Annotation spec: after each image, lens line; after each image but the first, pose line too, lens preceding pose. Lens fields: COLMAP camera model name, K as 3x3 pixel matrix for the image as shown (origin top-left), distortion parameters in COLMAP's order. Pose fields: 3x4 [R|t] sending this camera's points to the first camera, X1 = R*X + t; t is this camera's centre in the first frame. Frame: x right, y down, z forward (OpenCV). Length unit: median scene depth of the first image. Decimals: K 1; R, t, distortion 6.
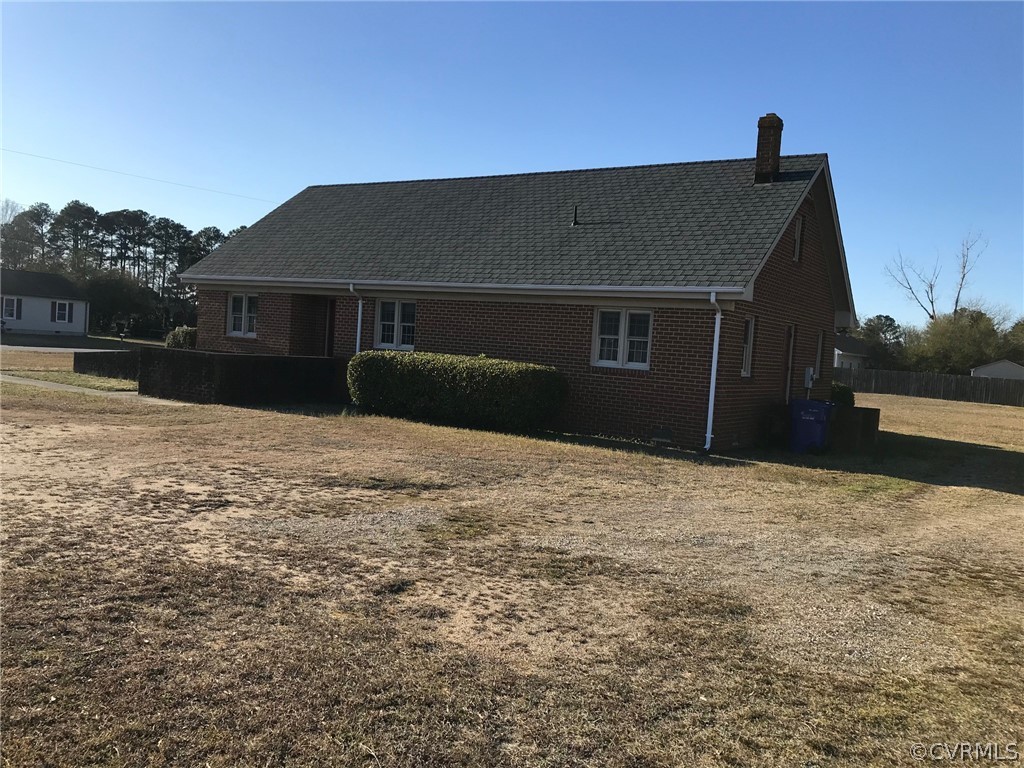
lens RADIAL K [[839.1, 0, 511.5], [0, 839.1, 384.8], [0, 0, 1]] dist [0.022000, -0.017509]
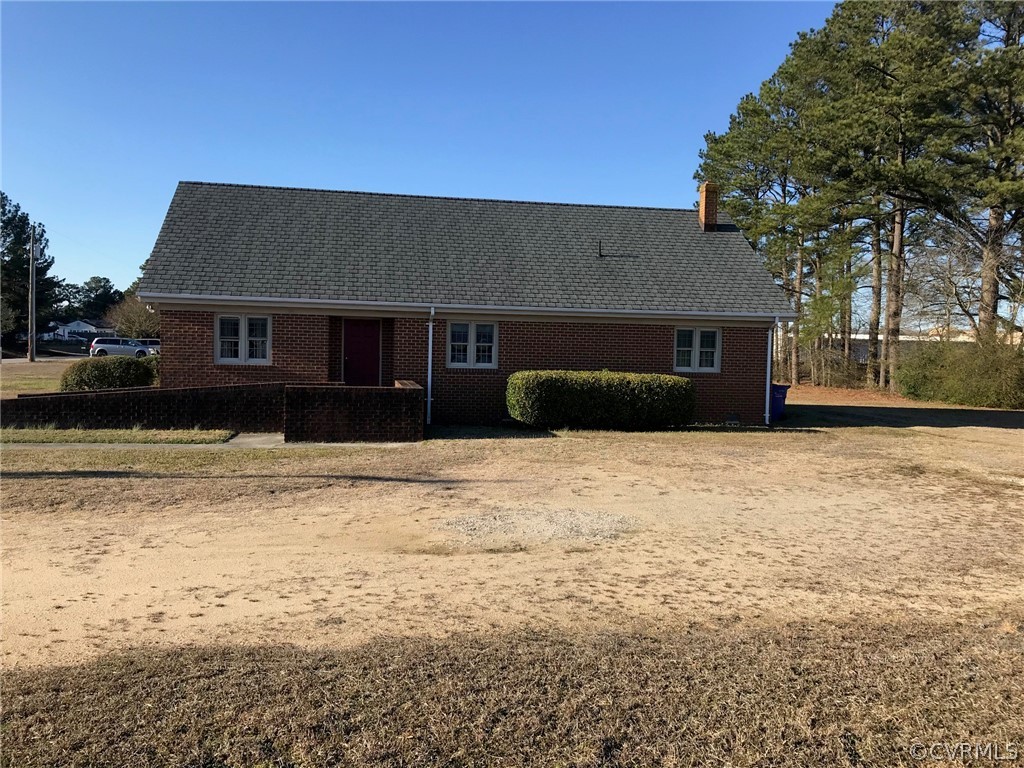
lens RADIAL K [[839.1, 0, 509.0], [0, 839.1, 386.0], [0, 0, 1]] dist [0.022000, -0.017509]
pose [[0.723250, -0.083394, 0.685533, -0.814608], [0.063758, 0.996506, 0.053958, -0.072624], [-0.687637, 0.004684, 0.726039, 0.195488]]
